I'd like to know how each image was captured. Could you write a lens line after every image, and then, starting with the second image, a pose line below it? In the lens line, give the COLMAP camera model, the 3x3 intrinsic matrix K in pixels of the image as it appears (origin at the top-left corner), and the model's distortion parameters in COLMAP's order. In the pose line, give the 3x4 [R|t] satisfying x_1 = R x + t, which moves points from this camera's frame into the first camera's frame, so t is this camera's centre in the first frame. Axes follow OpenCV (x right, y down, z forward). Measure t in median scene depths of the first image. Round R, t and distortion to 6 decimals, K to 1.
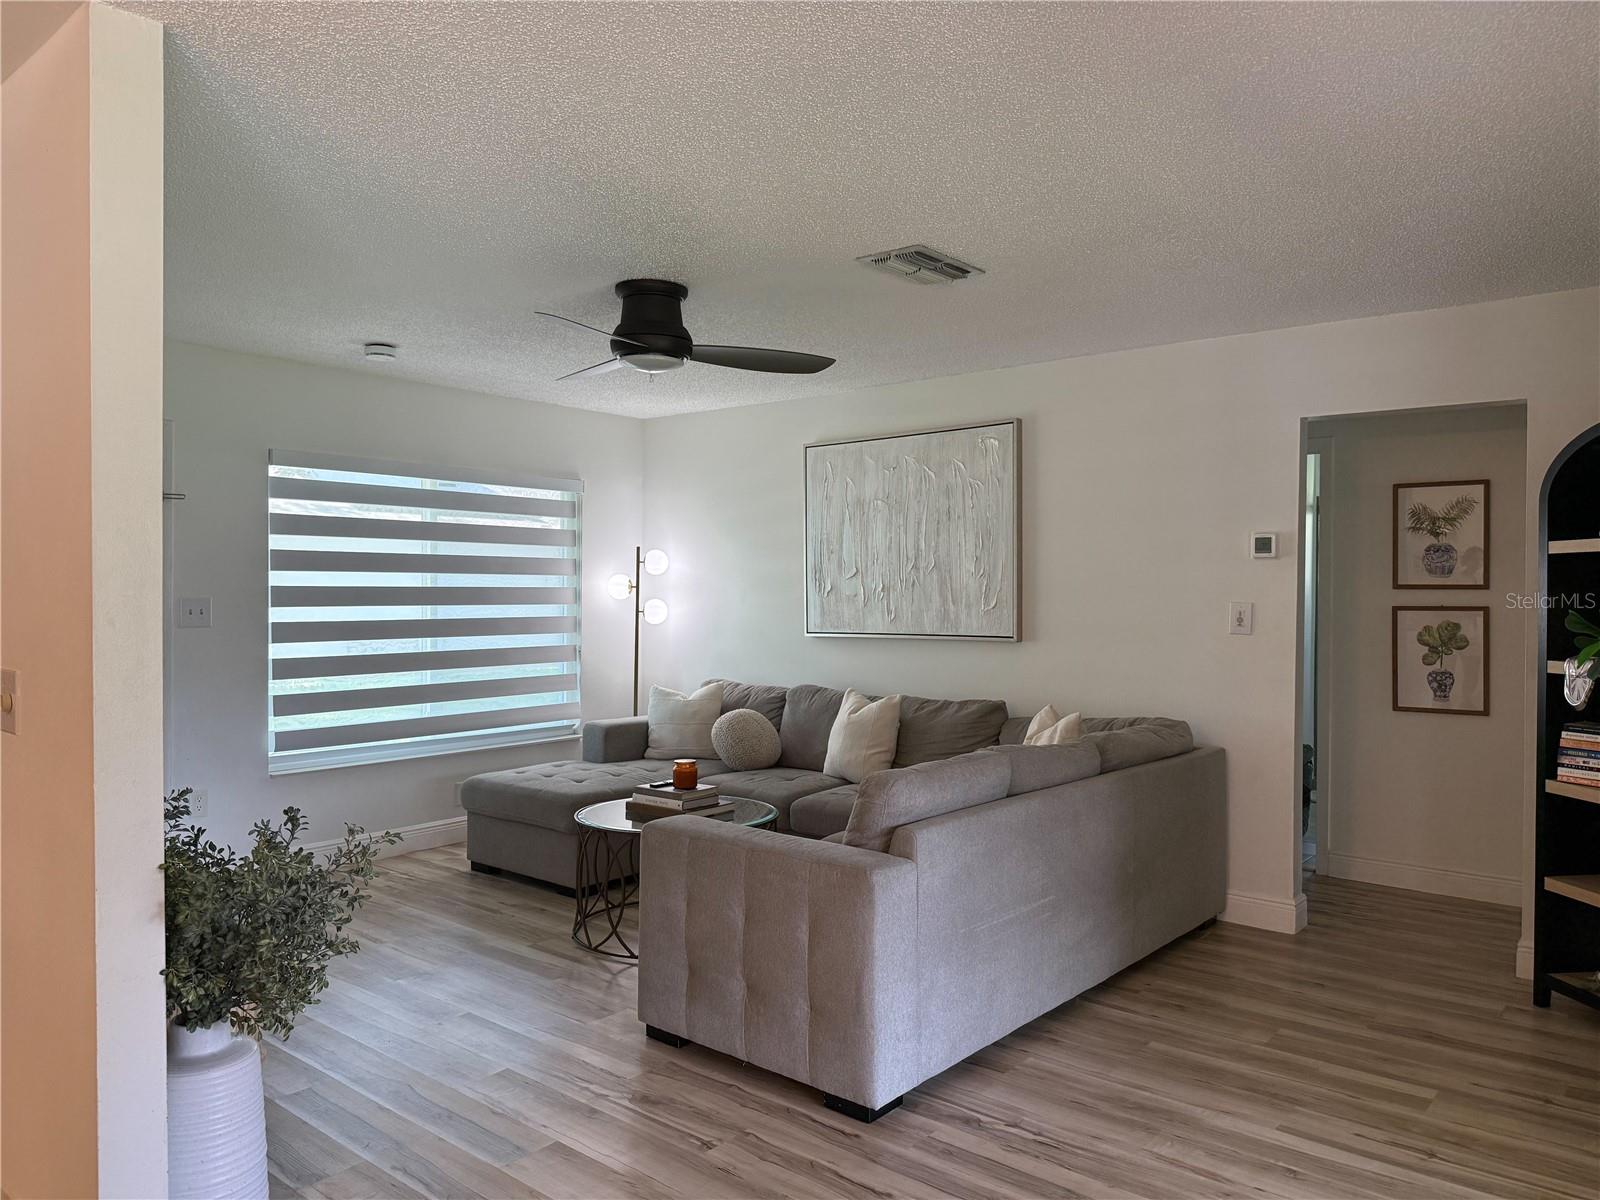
lens RADIAL K [[1108.9, 0, 793.0], [0, 1108.9, 602.1], [0, 0, 1]] dist [0.143081, -0.235563]
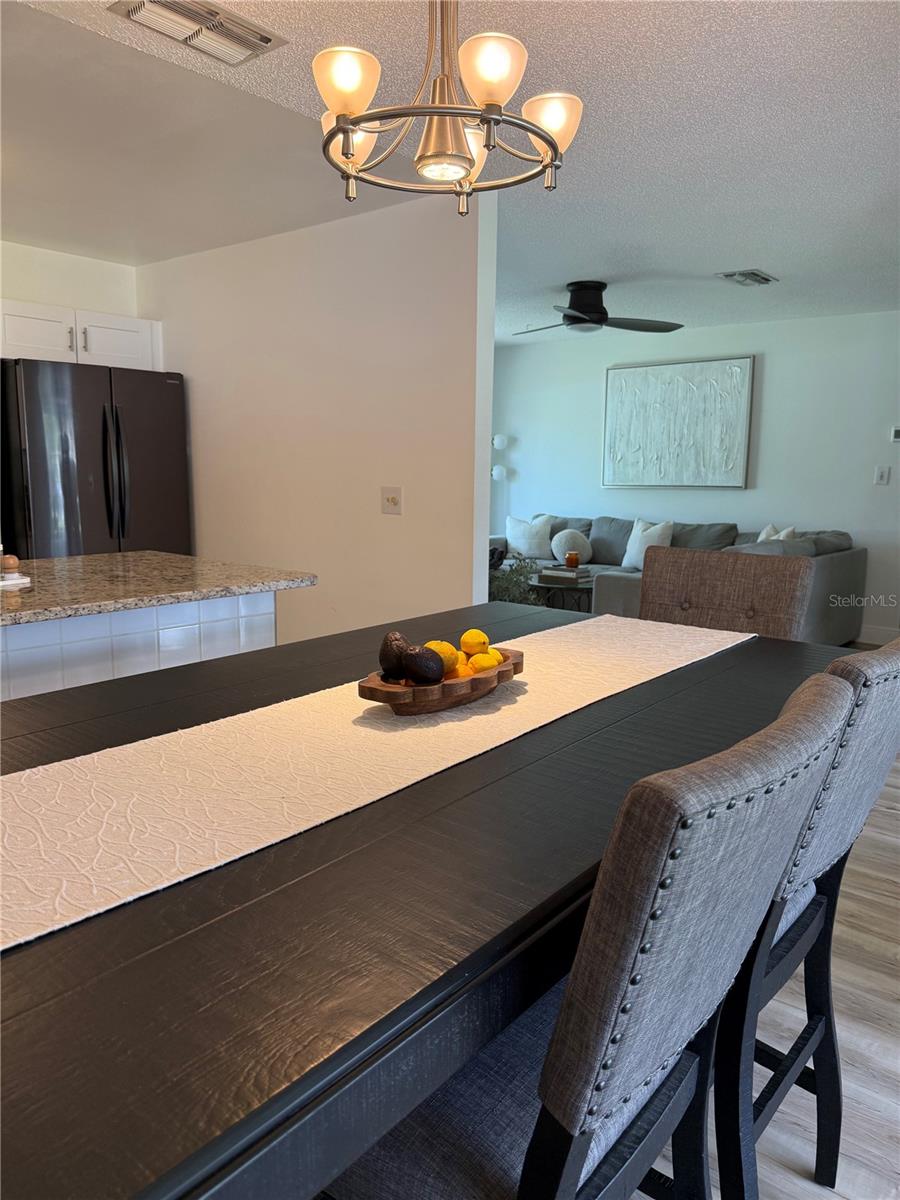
lens RADIAL K [[845.6, 0, 434.2], [0, 845.6, 604.9], [0, 0, 1]] dist [0.108563, -0.249321]
pose [[0.999957, 0.008725, 0.003052, -0.285234], [-0.009086, 0.988484, 0.151050, 0.017224], [-0.001699, -0.151072, 0.988521, -0.333168]]
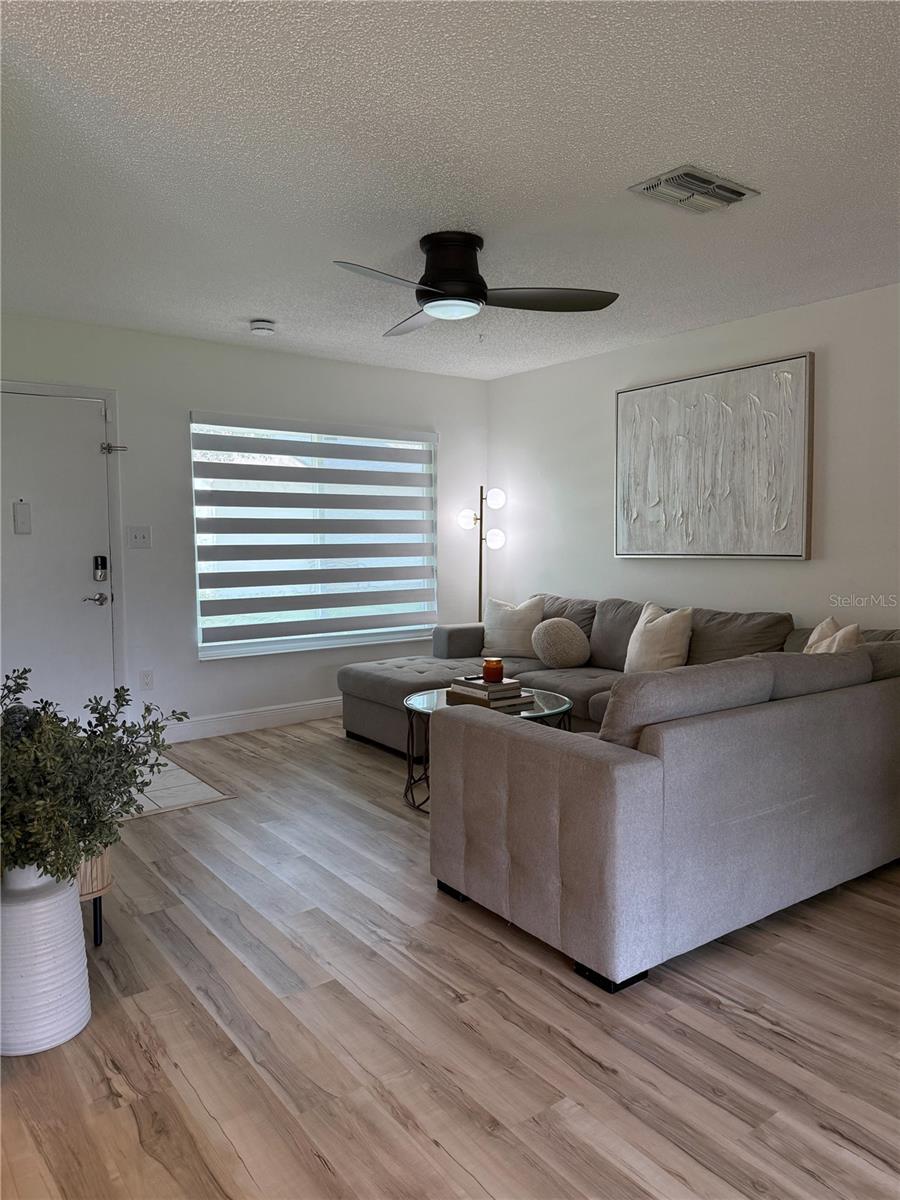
lens RADIAL K [[831.7, 0, 454.5], [0, 831.7, 599.7], [0, 0, 1]] dist [0.143081, -0.235563]
pose [[0.973157, 0.009917, -0.229928, 0.058821], [0.006181, 0.997584, 0.069189, 0.015497], [0.230058, -0.068753, 0.970745, 0.114714]]
